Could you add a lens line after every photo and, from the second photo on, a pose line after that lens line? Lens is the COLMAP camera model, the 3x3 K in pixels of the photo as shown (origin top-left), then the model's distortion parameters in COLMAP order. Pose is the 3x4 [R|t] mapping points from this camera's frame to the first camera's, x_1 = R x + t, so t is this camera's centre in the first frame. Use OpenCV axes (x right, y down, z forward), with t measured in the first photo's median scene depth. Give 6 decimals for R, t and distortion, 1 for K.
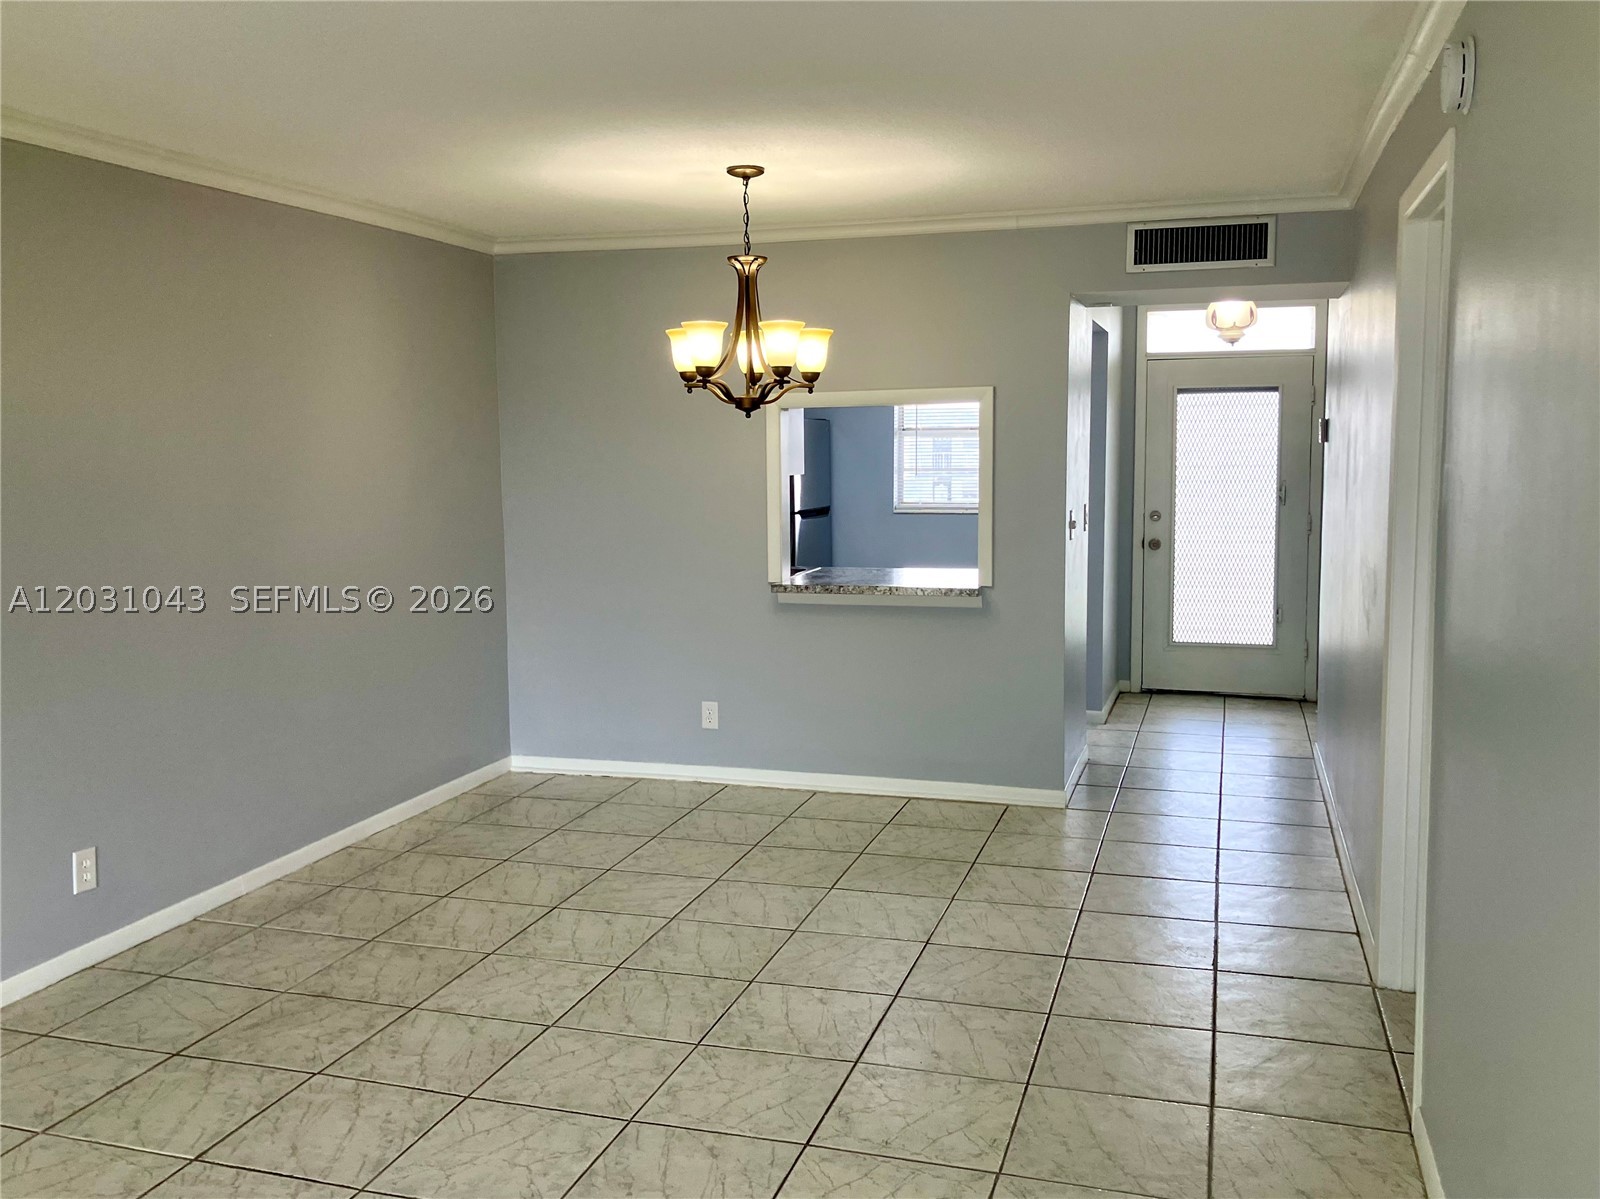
lens RADIAL K [[1378.2, 0, 760.4], [0, 1378.2, 612.9], [0, 0, 1]] dist [0.029139, -0.034055]
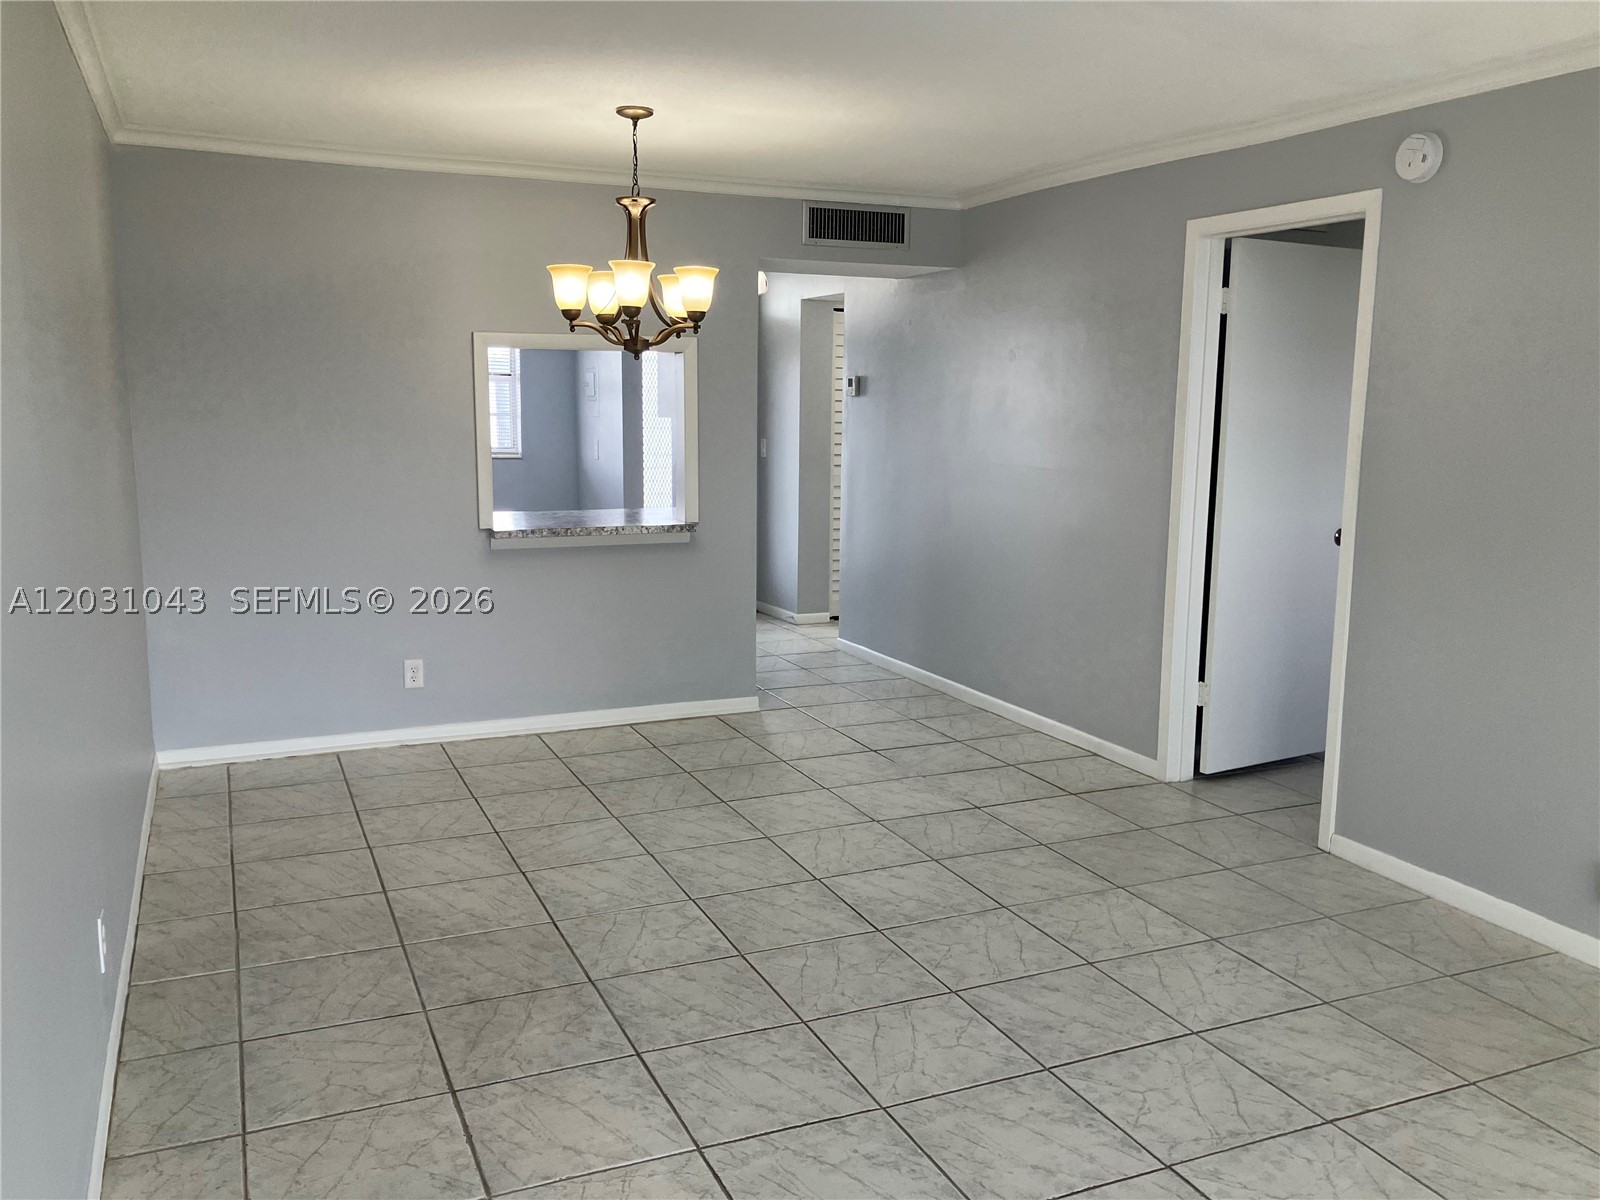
lens RADIAL K [[1334.3, 0, 770.4], [0, 1334.3, 617.4], [0, 0, 1]] dist [0.062238, -0.098520]
pose [[0.754195, -0.093365, 0.649979, -0.577661], [0.067549, 0.995620, 0.064634, -0.009254], [-0.653167, -0.004841, 0.757199, 0.181802]]
